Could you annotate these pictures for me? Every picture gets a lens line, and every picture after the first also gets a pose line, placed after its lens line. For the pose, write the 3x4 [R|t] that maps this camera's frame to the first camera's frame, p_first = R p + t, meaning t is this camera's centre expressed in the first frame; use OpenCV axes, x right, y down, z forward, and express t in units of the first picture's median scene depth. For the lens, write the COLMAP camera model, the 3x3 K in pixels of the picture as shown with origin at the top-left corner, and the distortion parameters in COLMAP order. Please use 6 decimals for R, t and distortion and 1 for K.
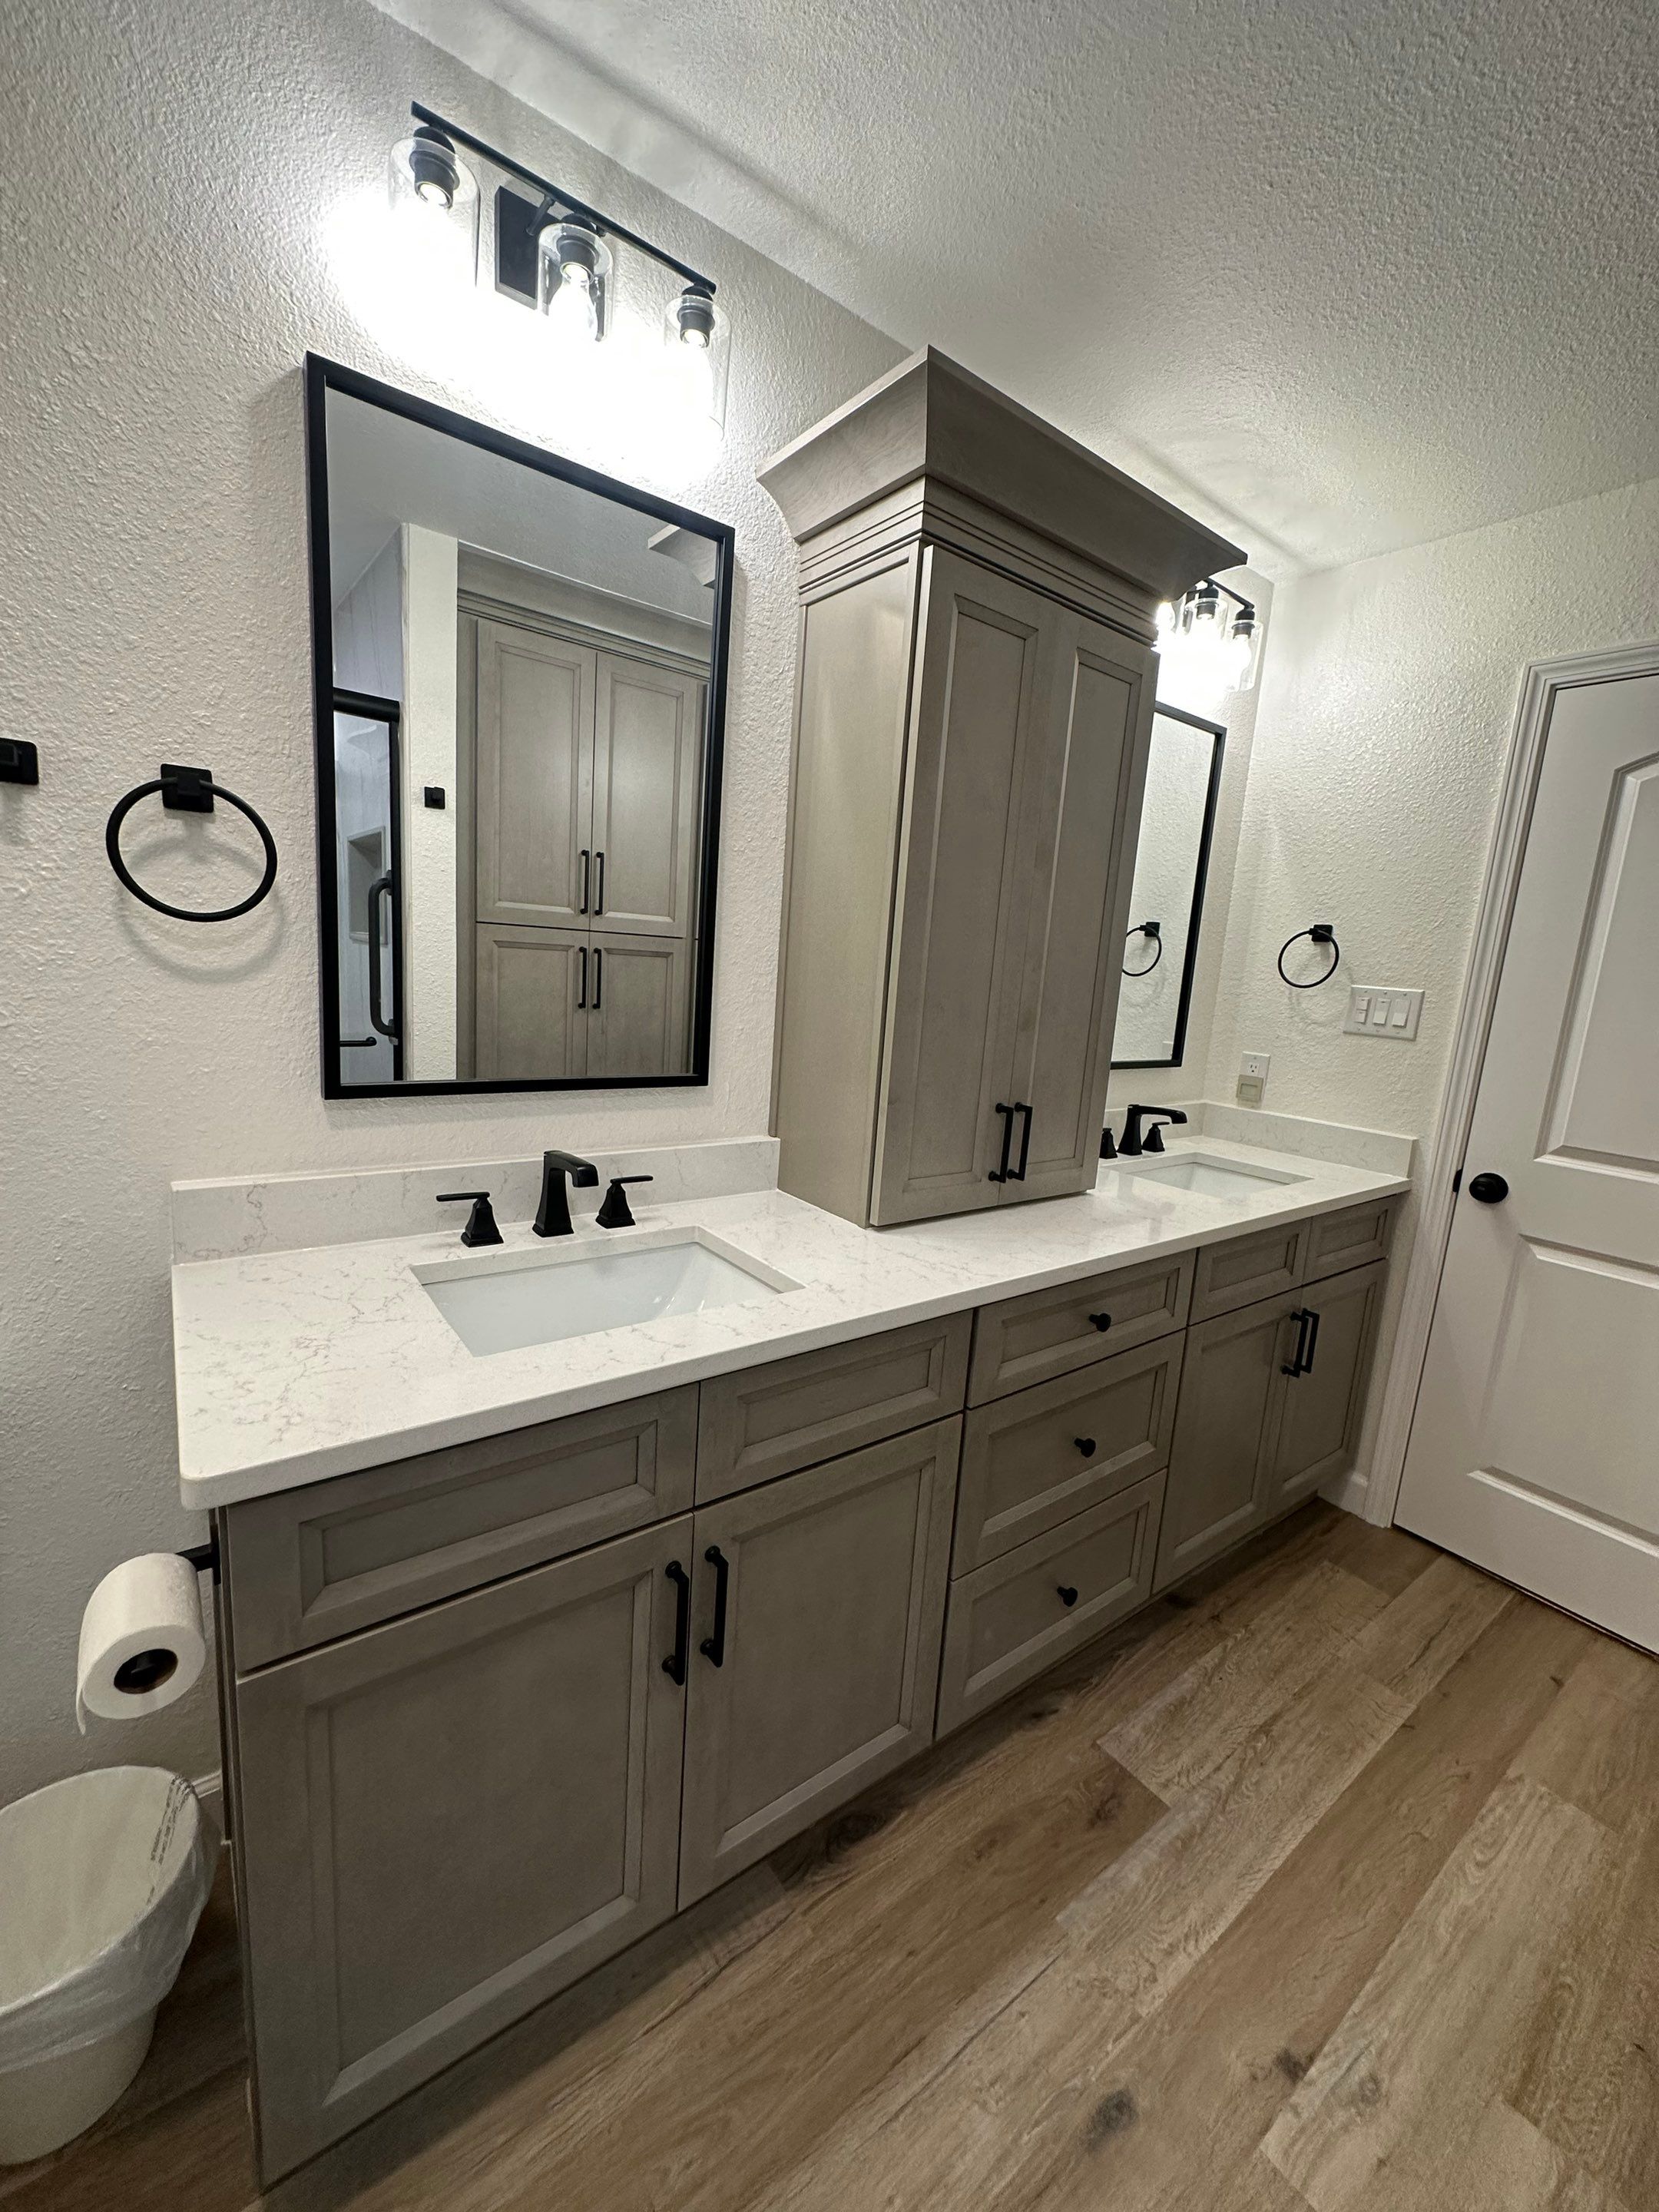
lens RADIAL K [[881.0, 0, 830.2], [0, 881.0, 1094.6], [0, 0, 1]] dist [-0.003568, 0.000726]
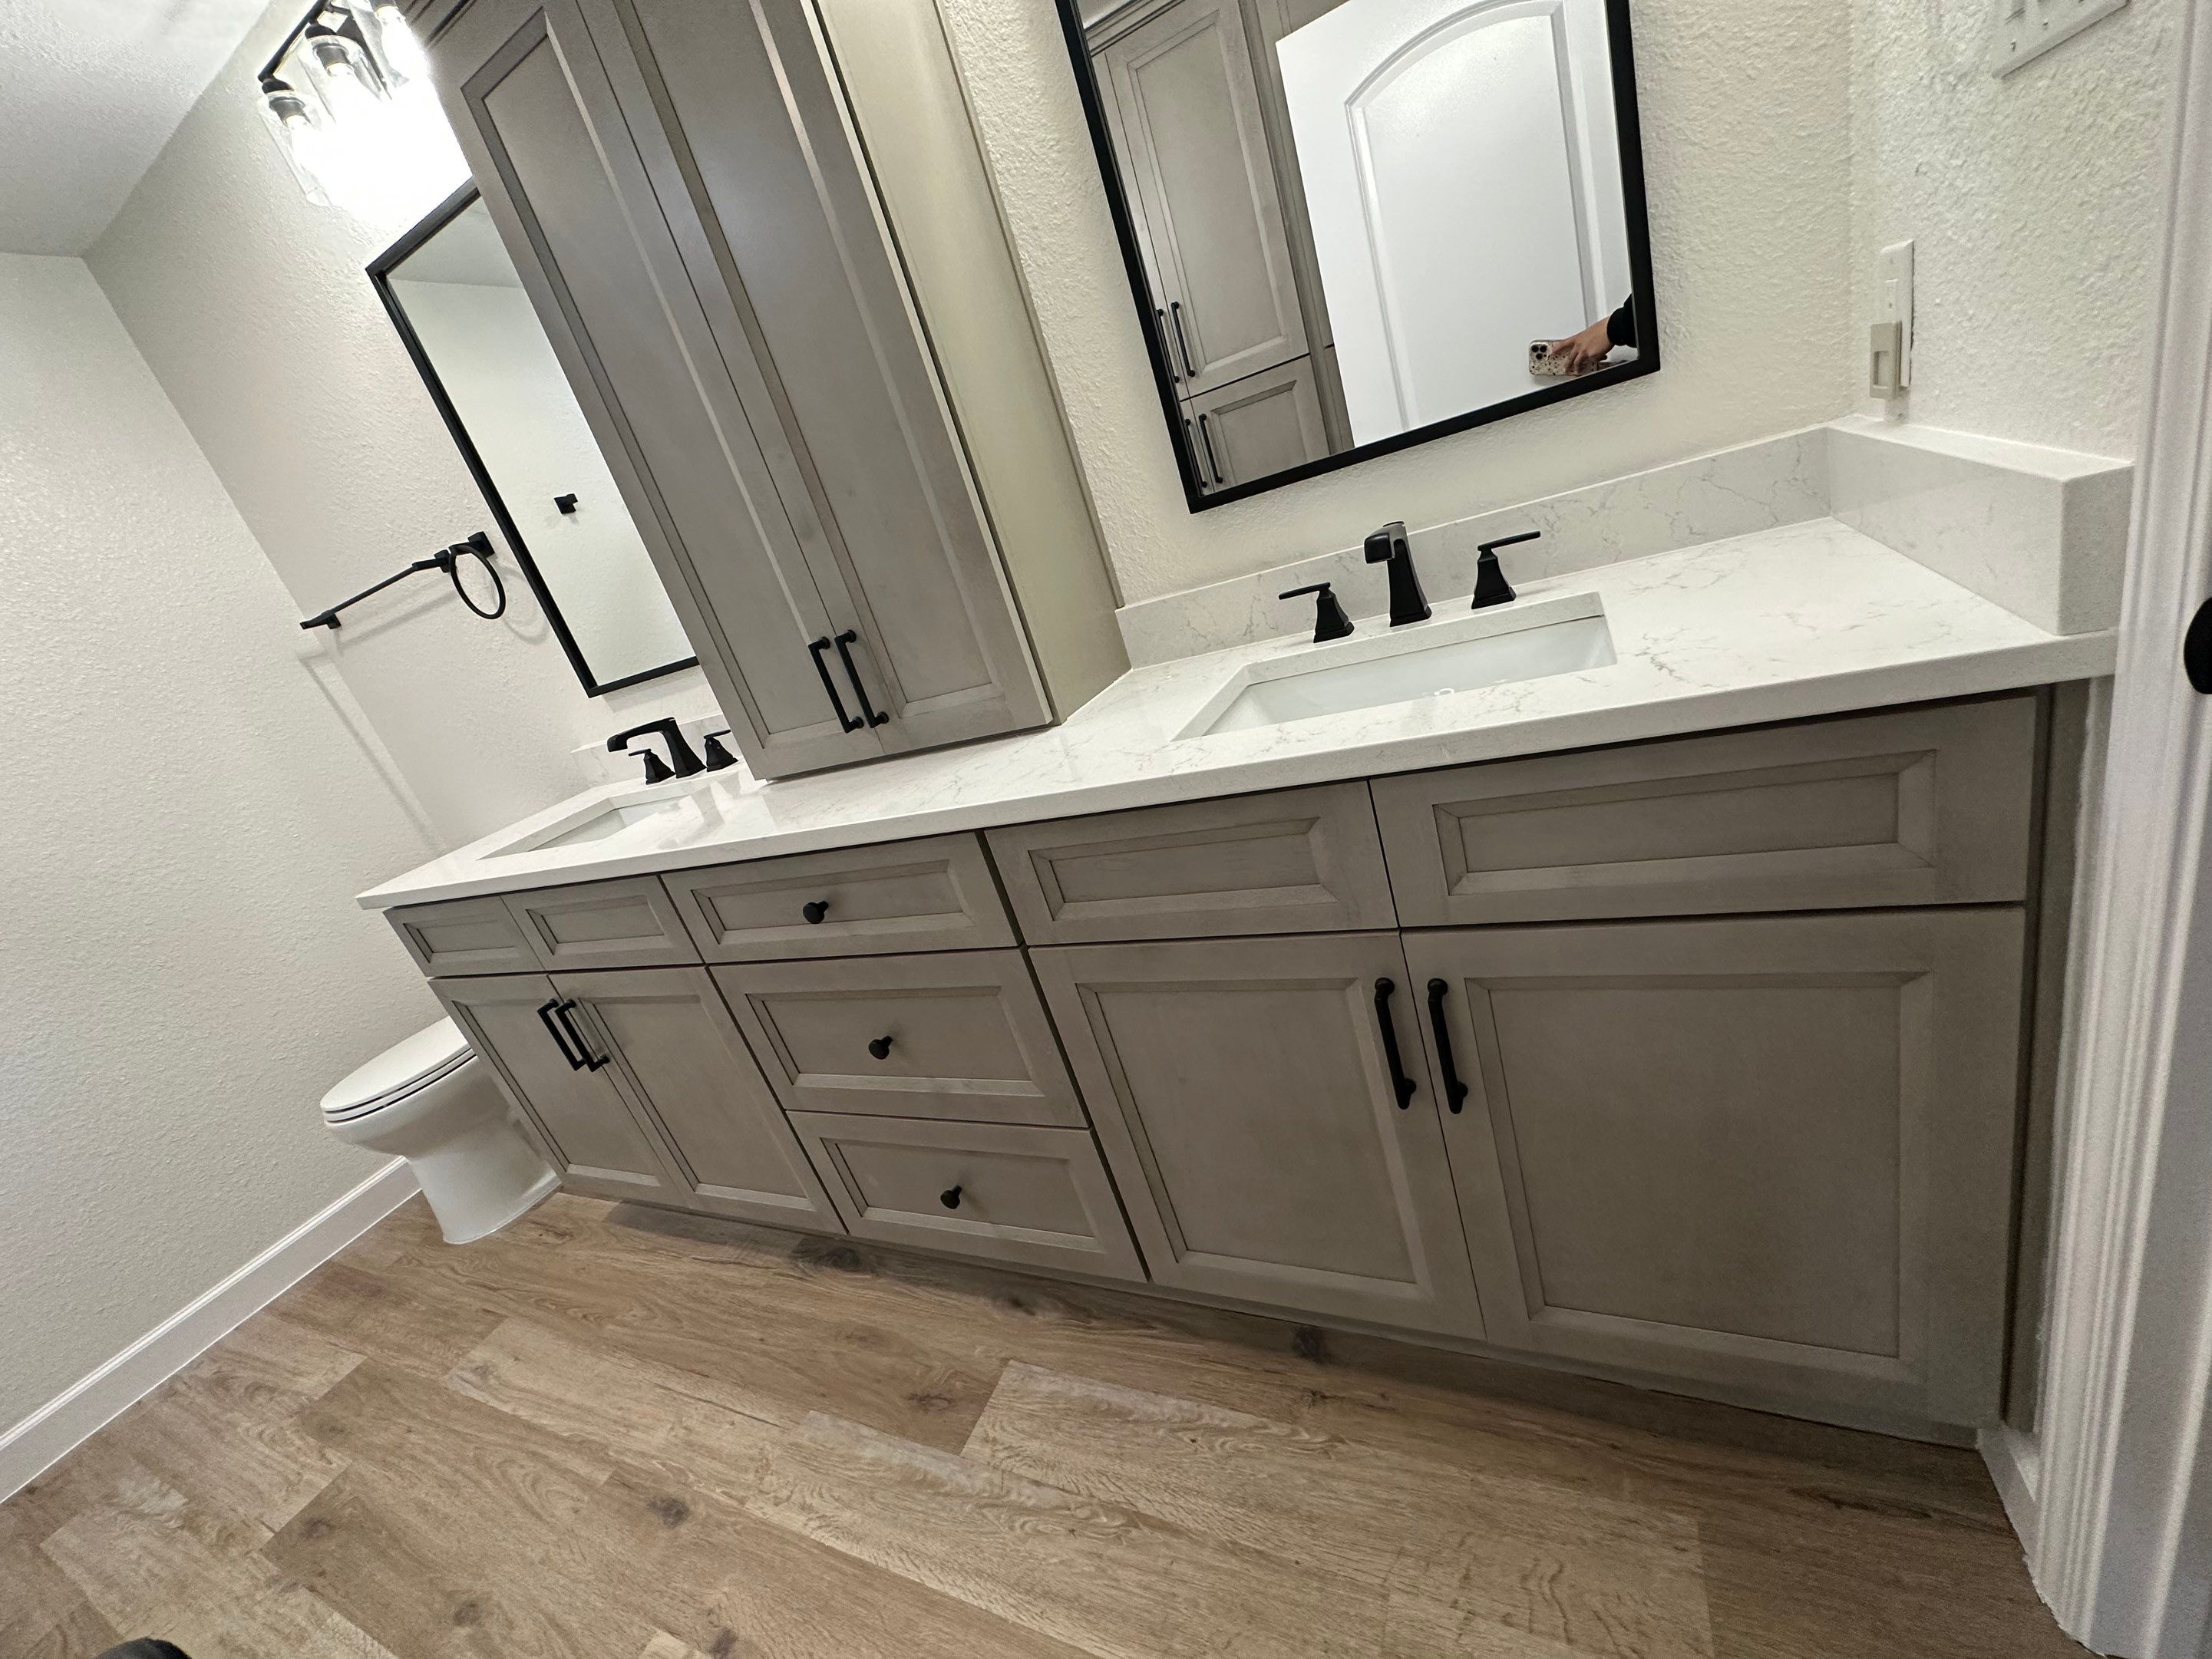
lens RADIAL K [[880.9, 0, 1107.6], [0, 880.9, 826.6], [0, 0, 1]] dist [-0.003568, 0.000726]
pose [[0.427256, 0.110831, -0.897312, 1.186205], [0.190009, 0.959288, 0.208958, 0.065761], [0.883940, -0.259776, 0.388803, 0.975717]]
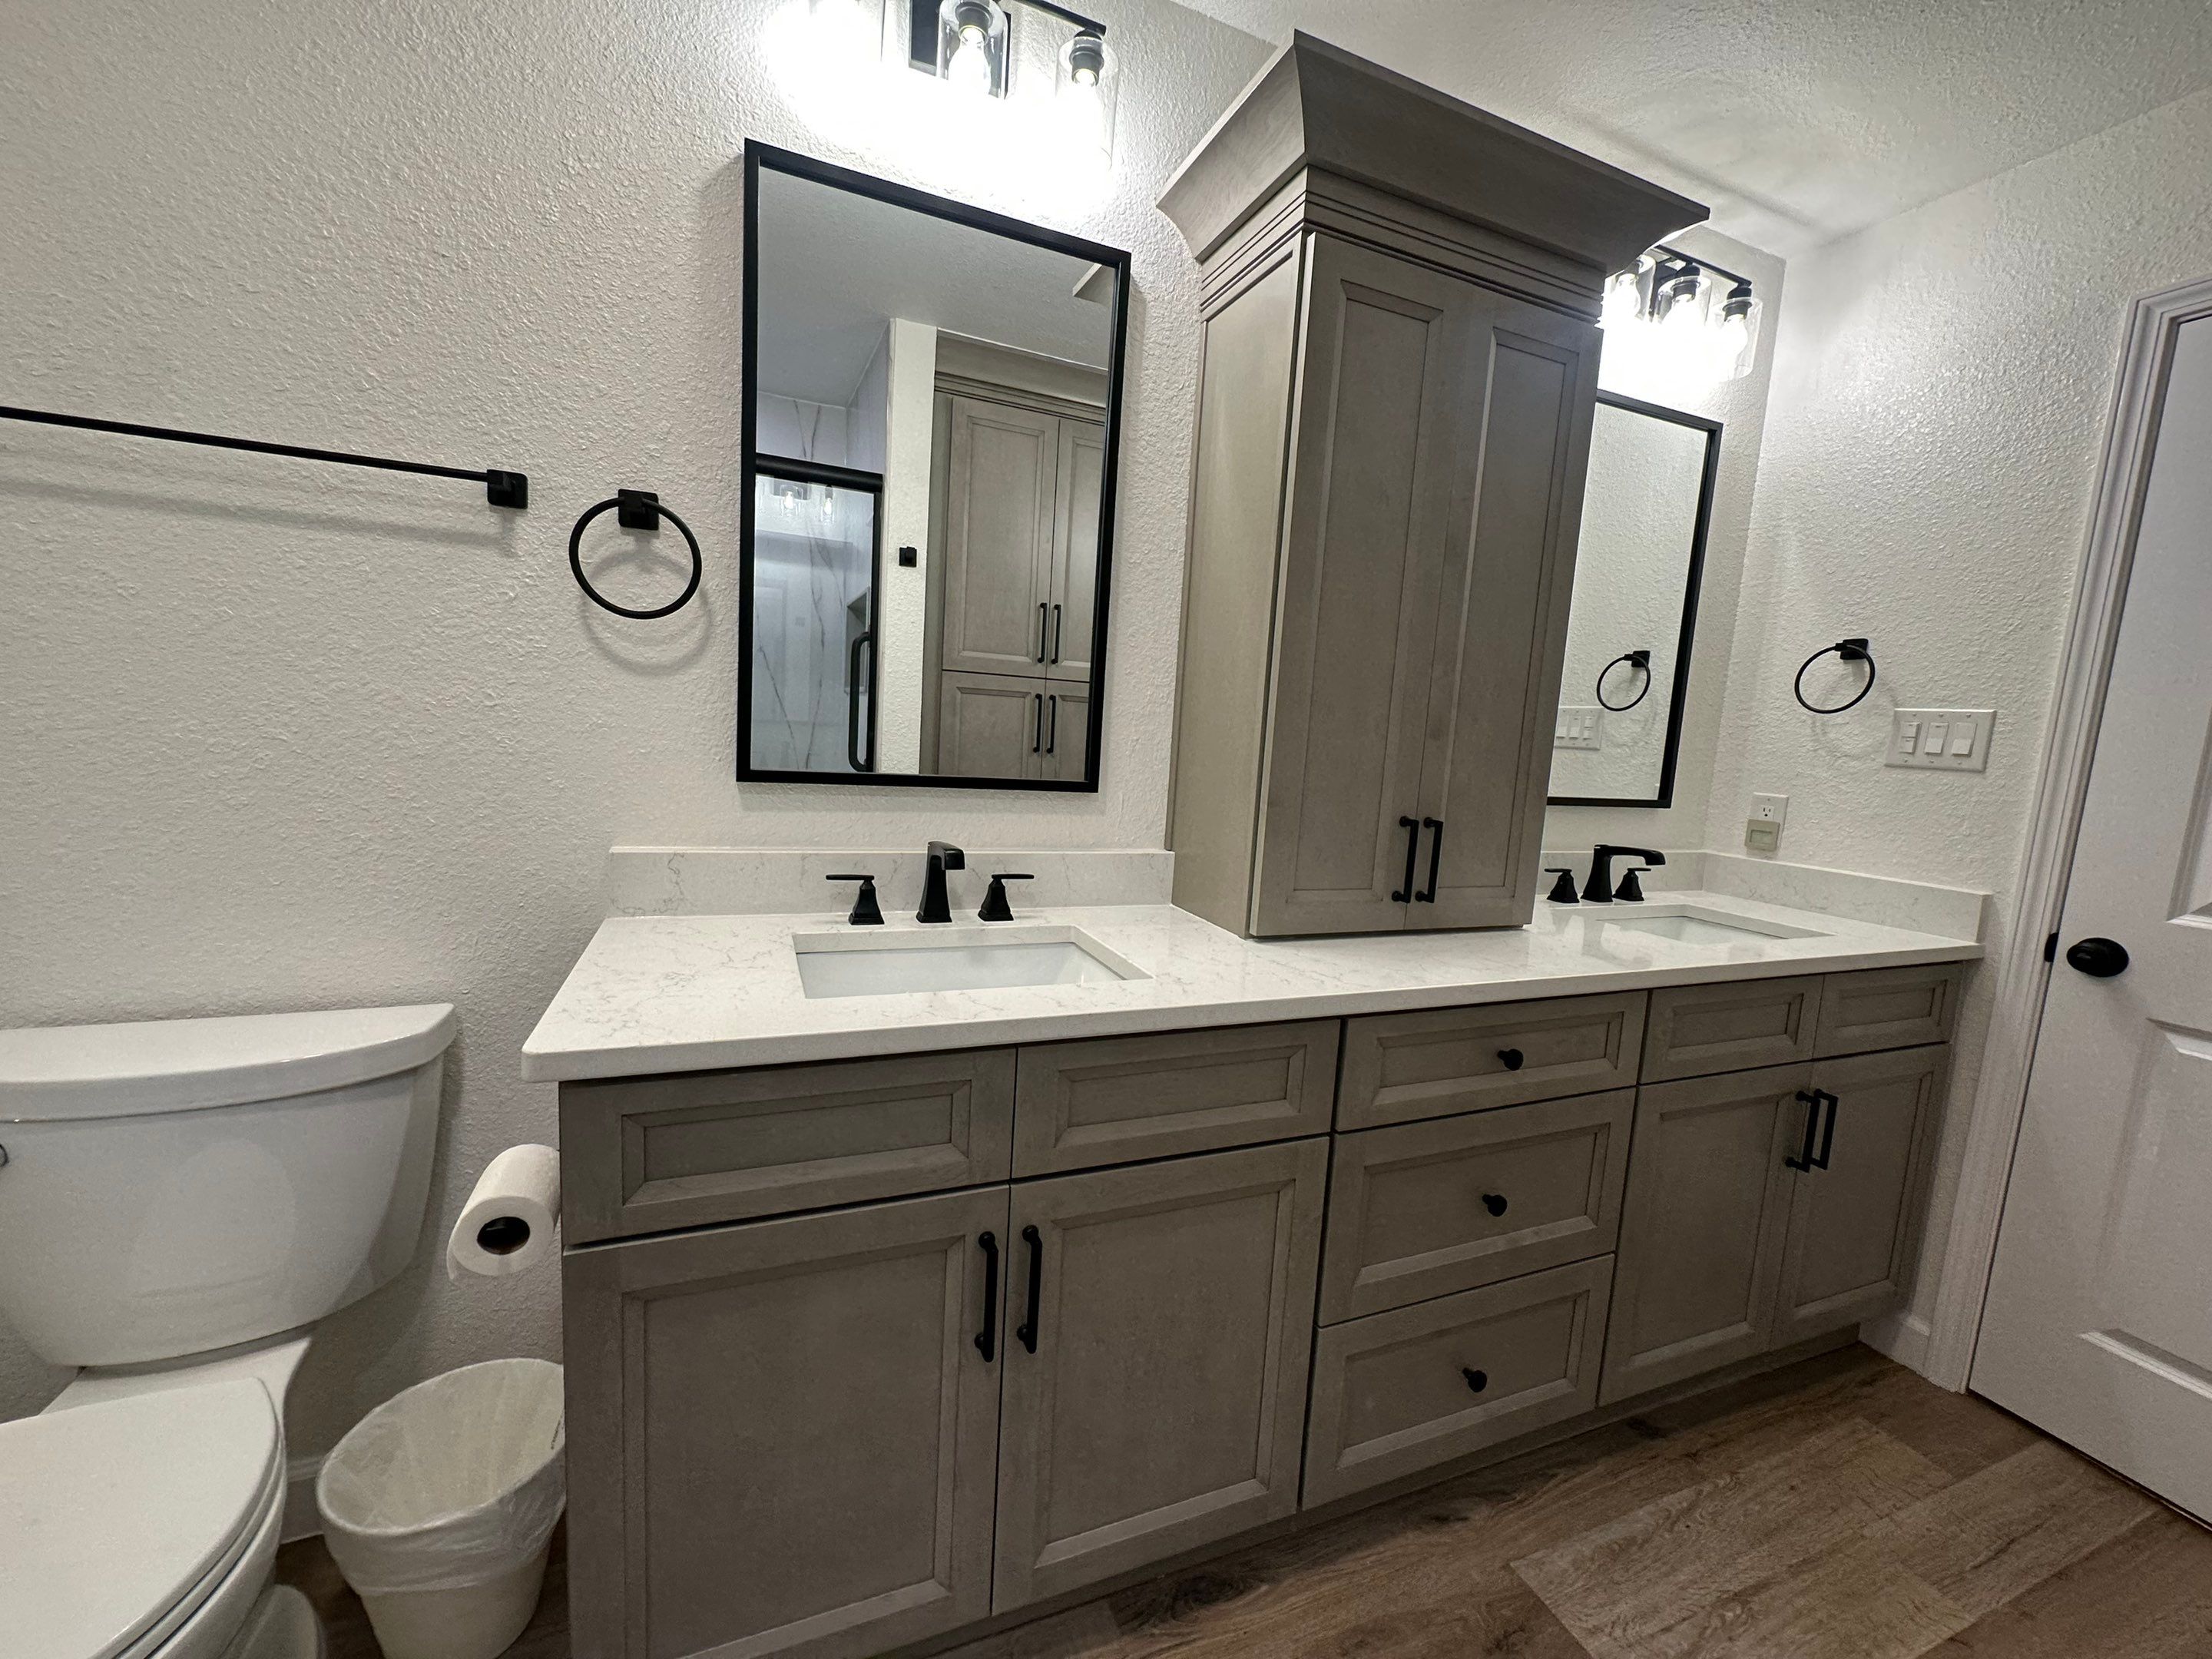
lens RADIAL K [[881.0, 0, 1106.4], [0, 881.0, 819.2], [0, 0, 1]] dist [-0.003568, 0.000726]
pose [[0.967121, 0.017993, -0.253681, 0.140529], [-0.034070, 0.997669, -0.059124, 0.087724], [0.252026, 0.065823, 0.965479, 0.033551]]
